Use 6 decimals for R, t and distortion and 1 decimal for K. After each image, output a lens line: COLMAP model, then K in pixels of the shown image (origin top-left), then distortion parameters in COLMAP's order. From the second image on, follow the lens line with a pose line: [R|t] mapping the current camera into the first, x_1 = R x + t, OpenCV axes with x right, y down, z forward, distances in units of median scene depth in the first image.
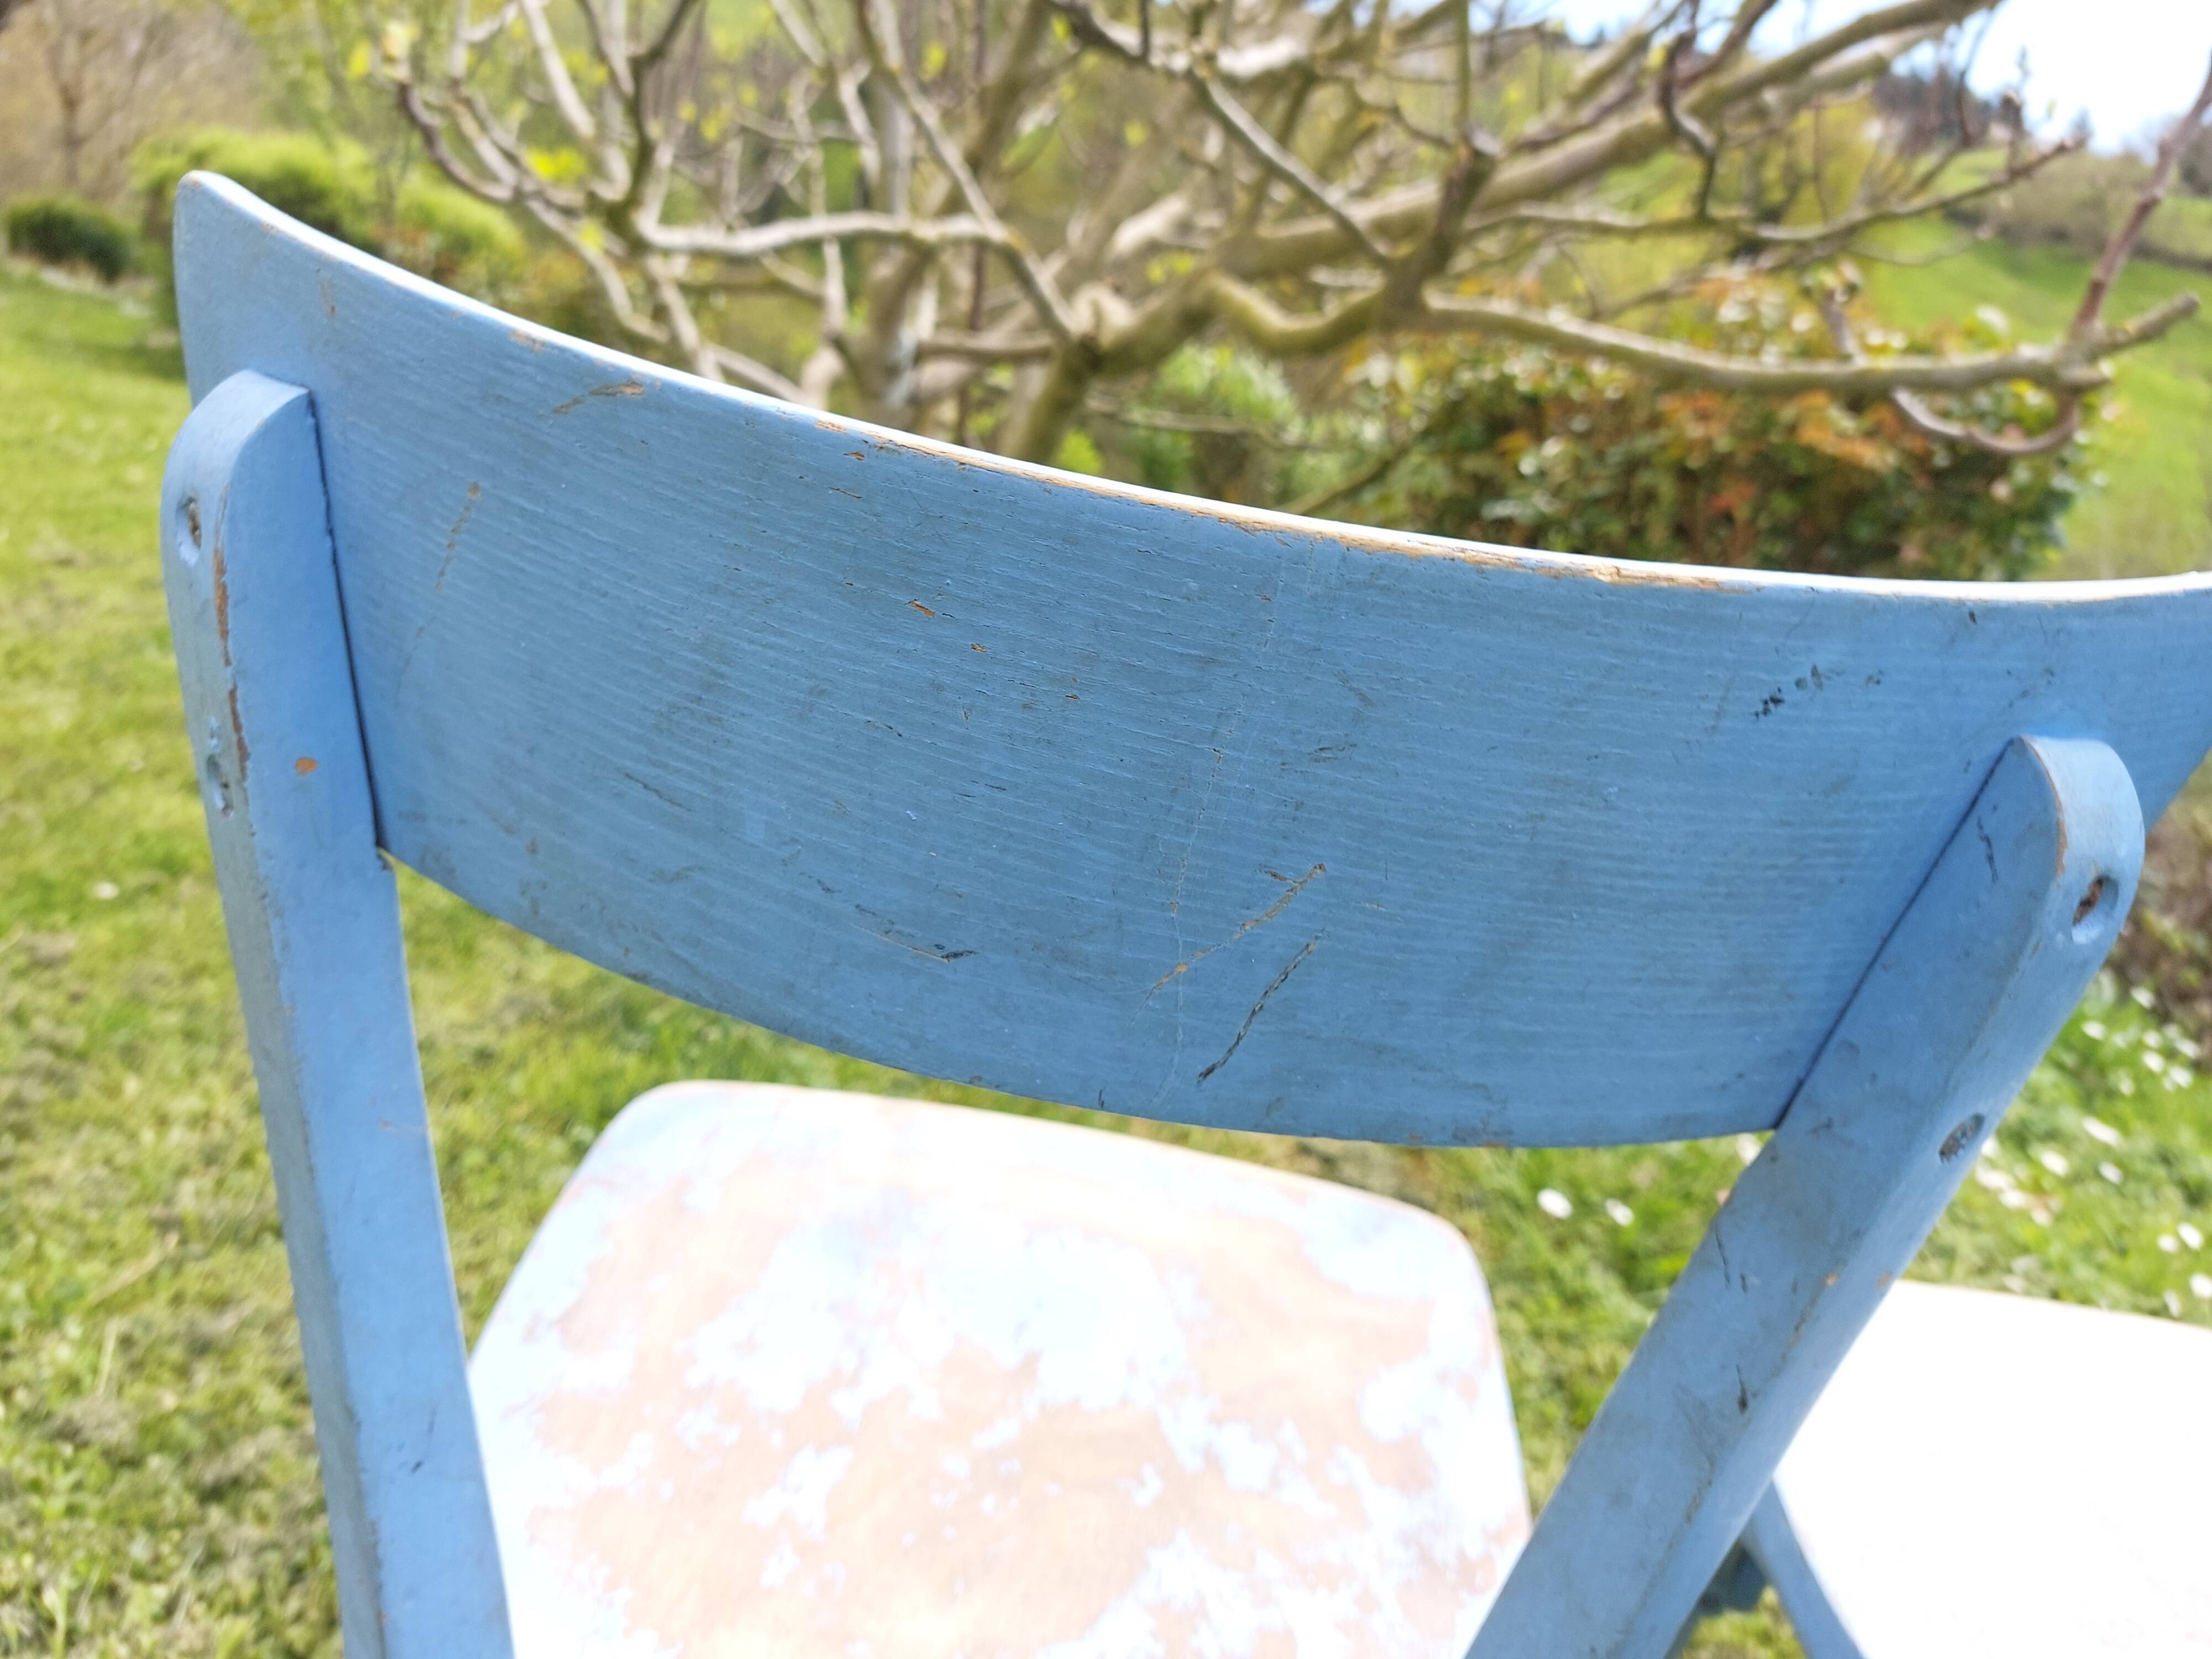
lens RADIAL K [[1642.5, 0, 1083.5], [0, 1642.5, 852.2], [0, 0, 1]] dist [0.067753, -0.077445]
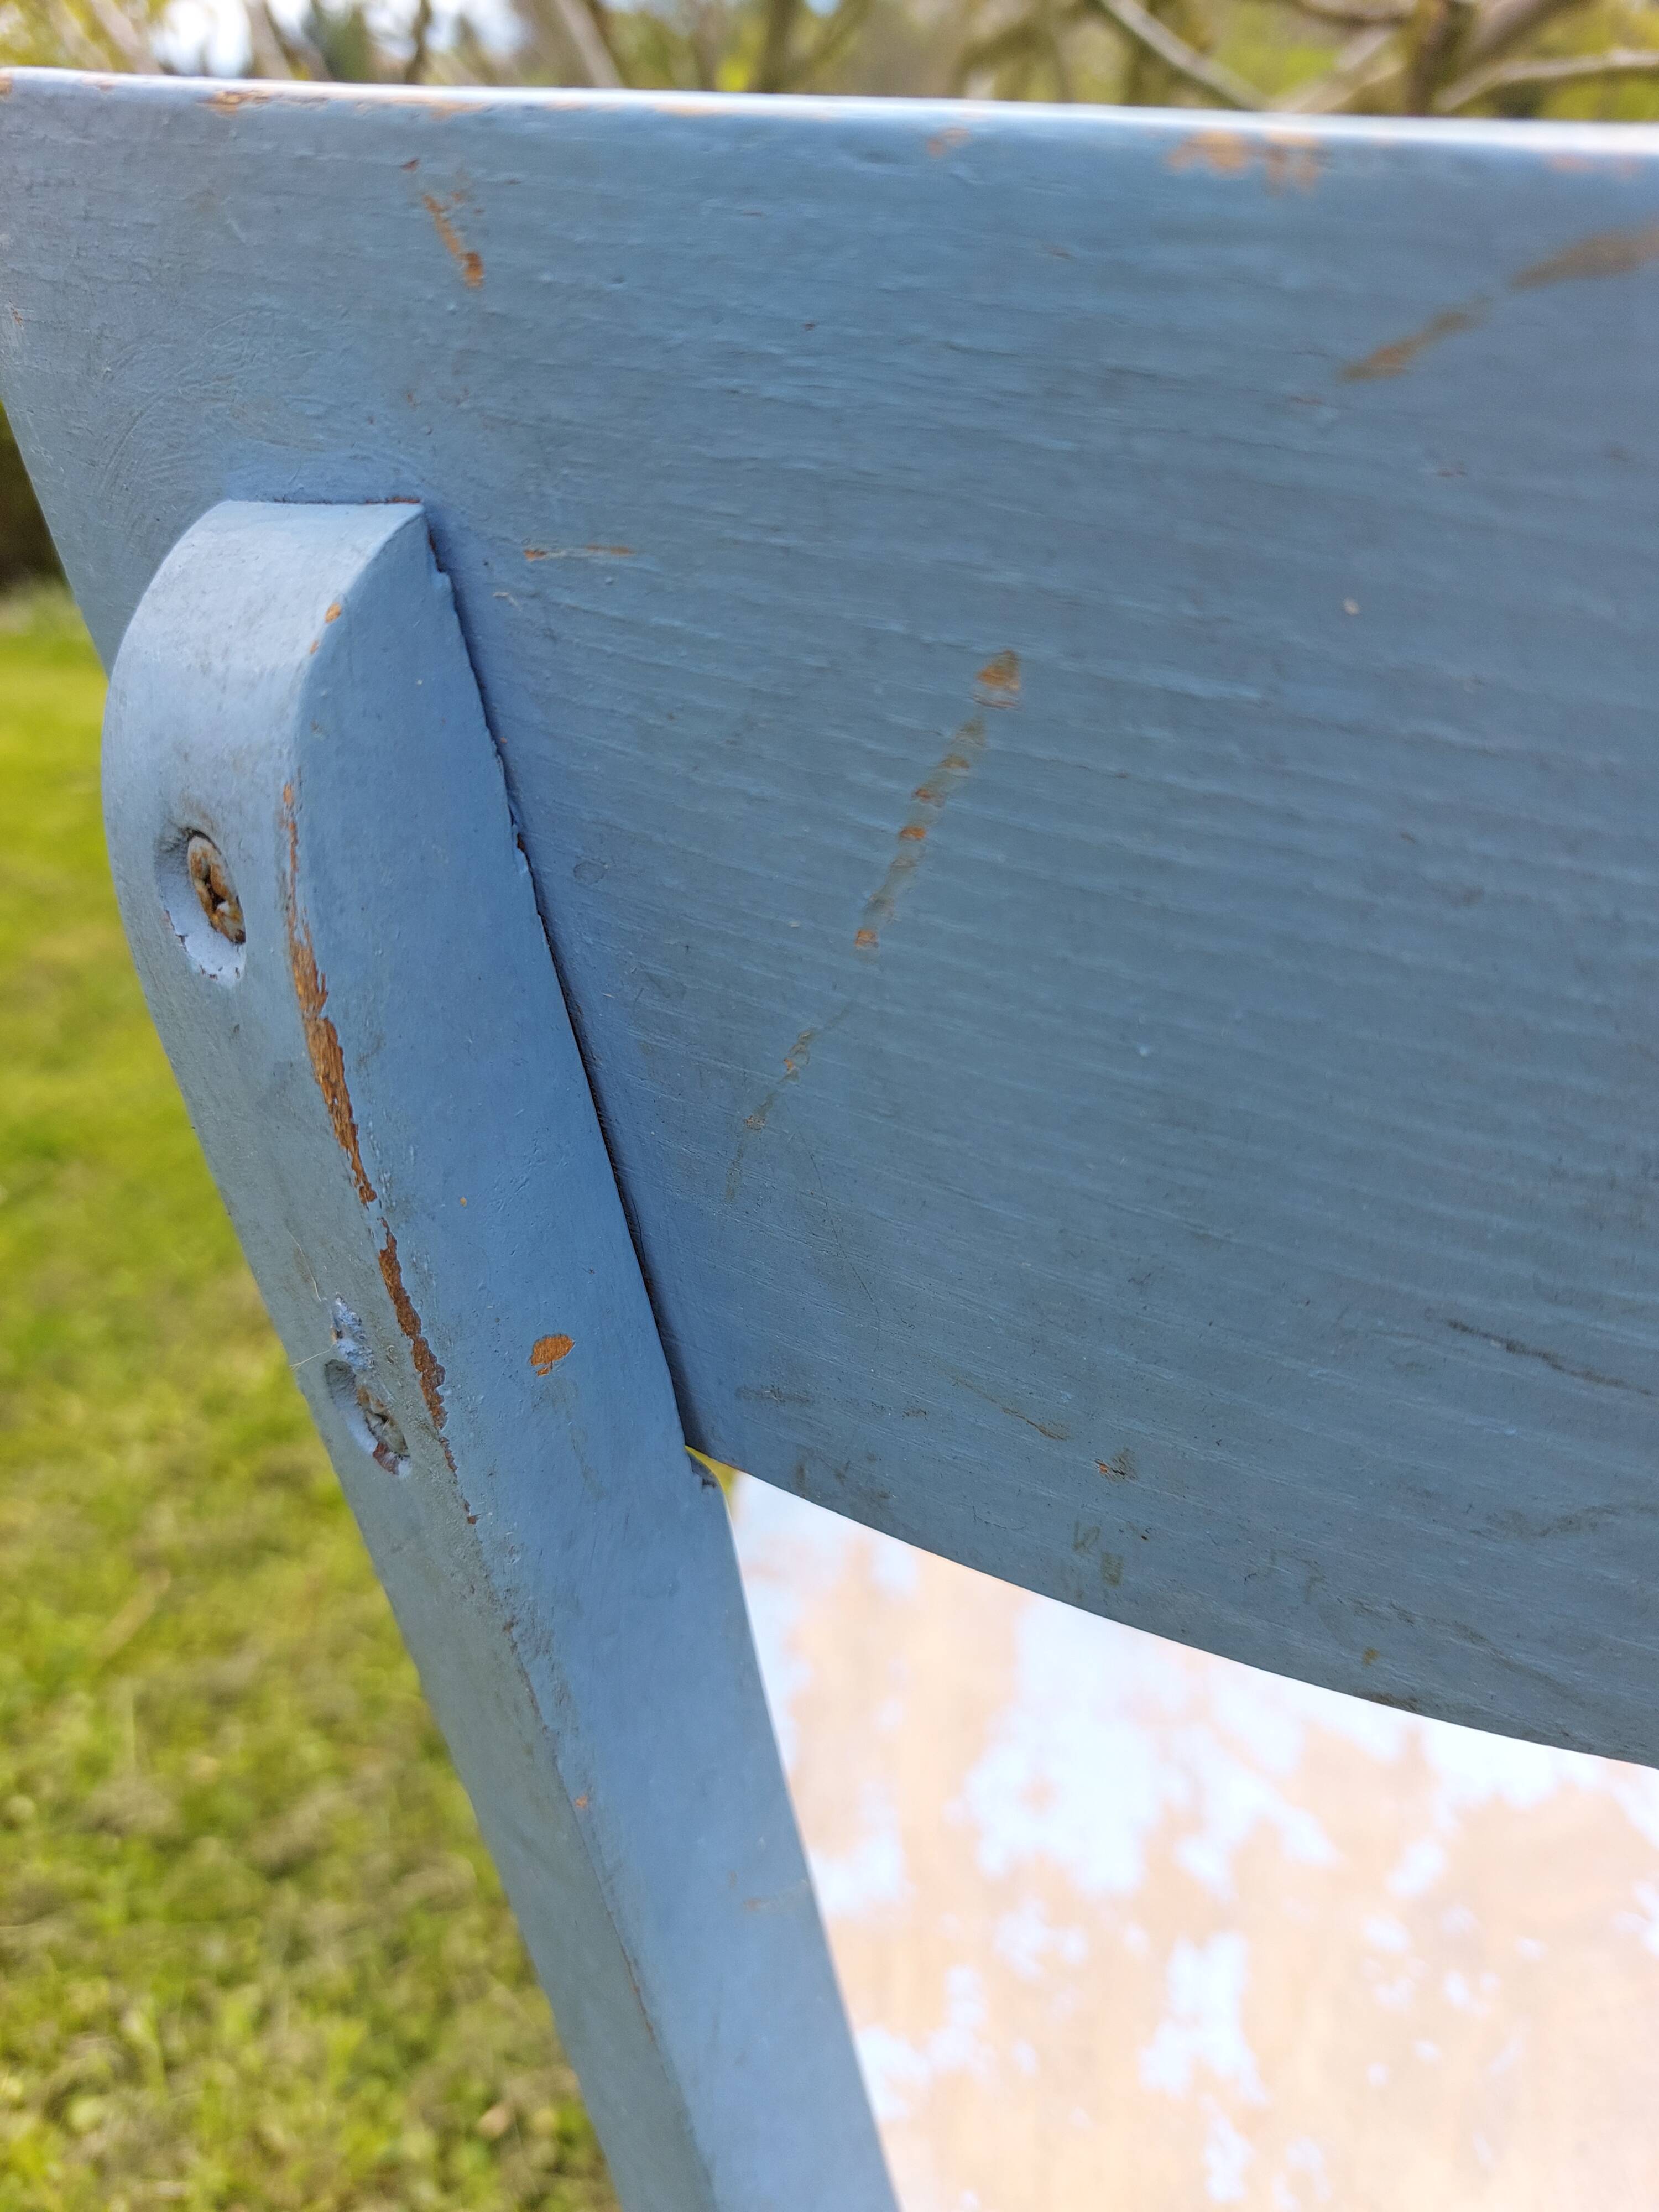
lens RADIAL K [[1642.5, 0, 847.2], [0, 1642.5, 1116.6], [0, 0, 1]] dist [0.067753, -0.077445]
pose [[0.982368, -0.180071, -0.050273, -0.200818], [0.184372, 0.977663, 0.100909, -0.083319], [0.030979, -0.108398, 0.993625, 0.314576]]
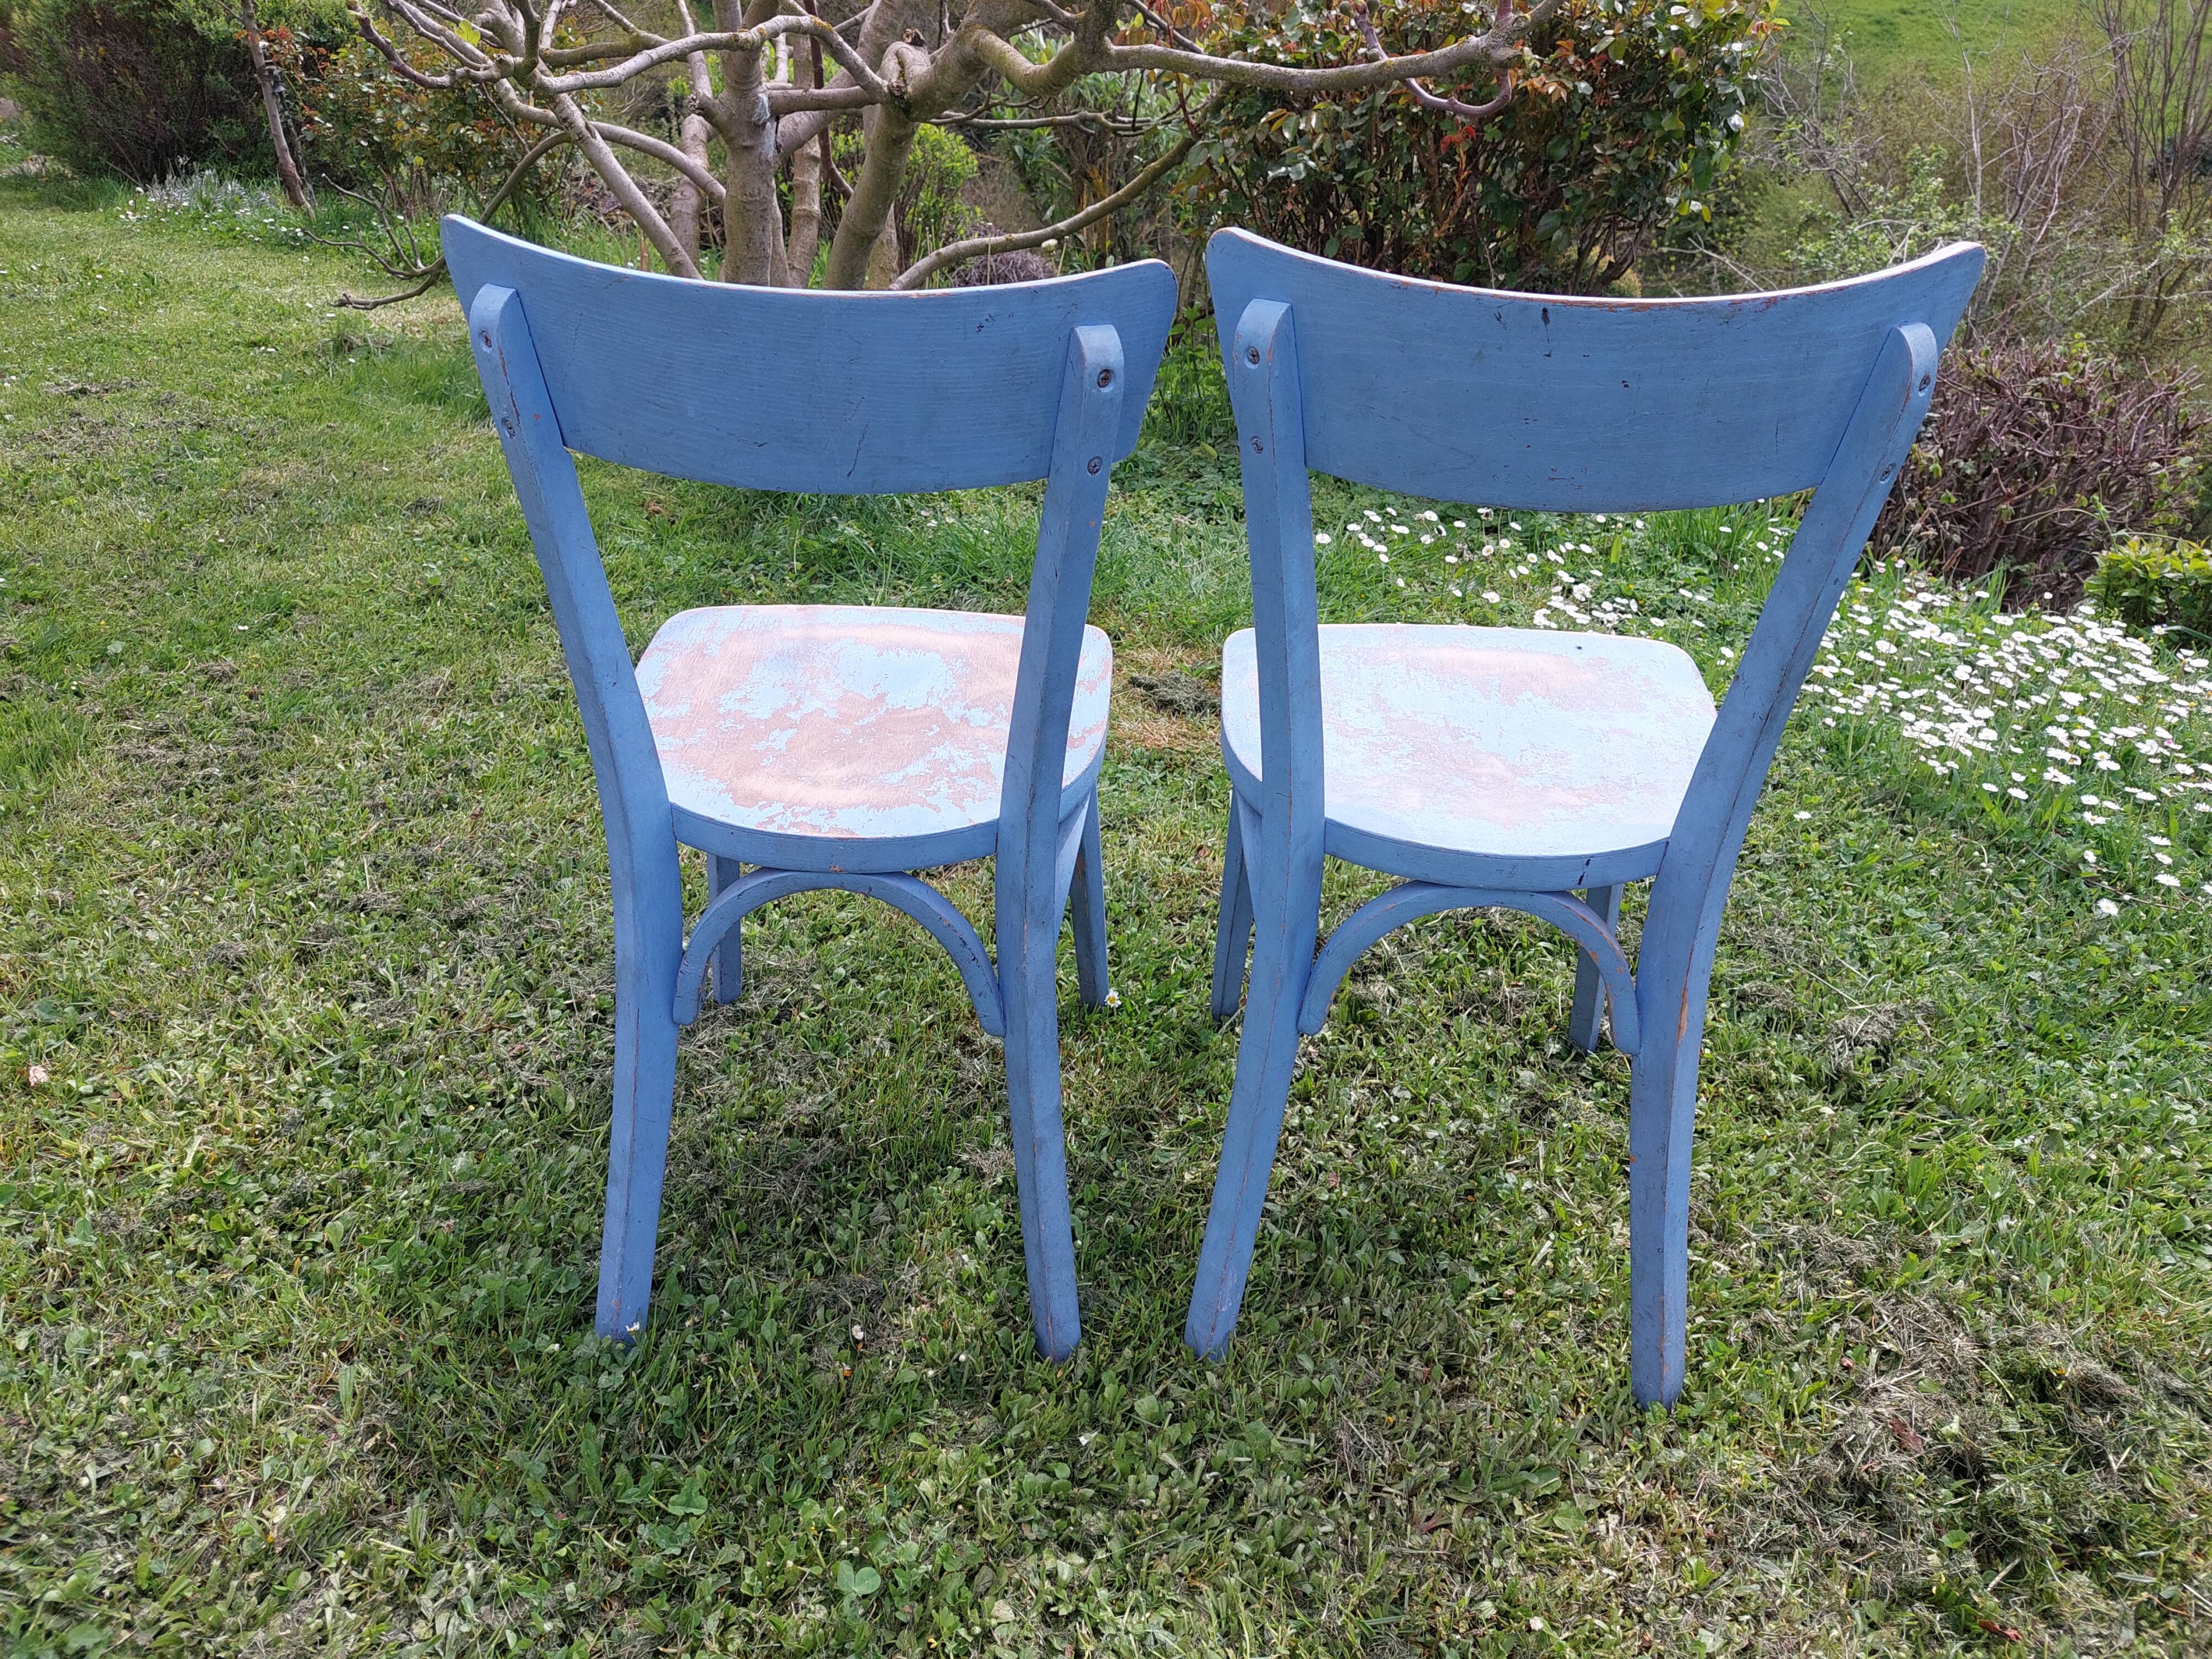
lens RADIAL K [[1642.5, 0, 1095.3], [0, 1642.5, 824.4], [0, 0, 1]] dist [0.067753, -0.077445]
pose [[0.989924, -0.141596, 0.000901, 0.248501], [0.139597, 0.976972, 0.161366, 0.194563], [-0.023729, -0.159614, 0.986894, -1.249197]]
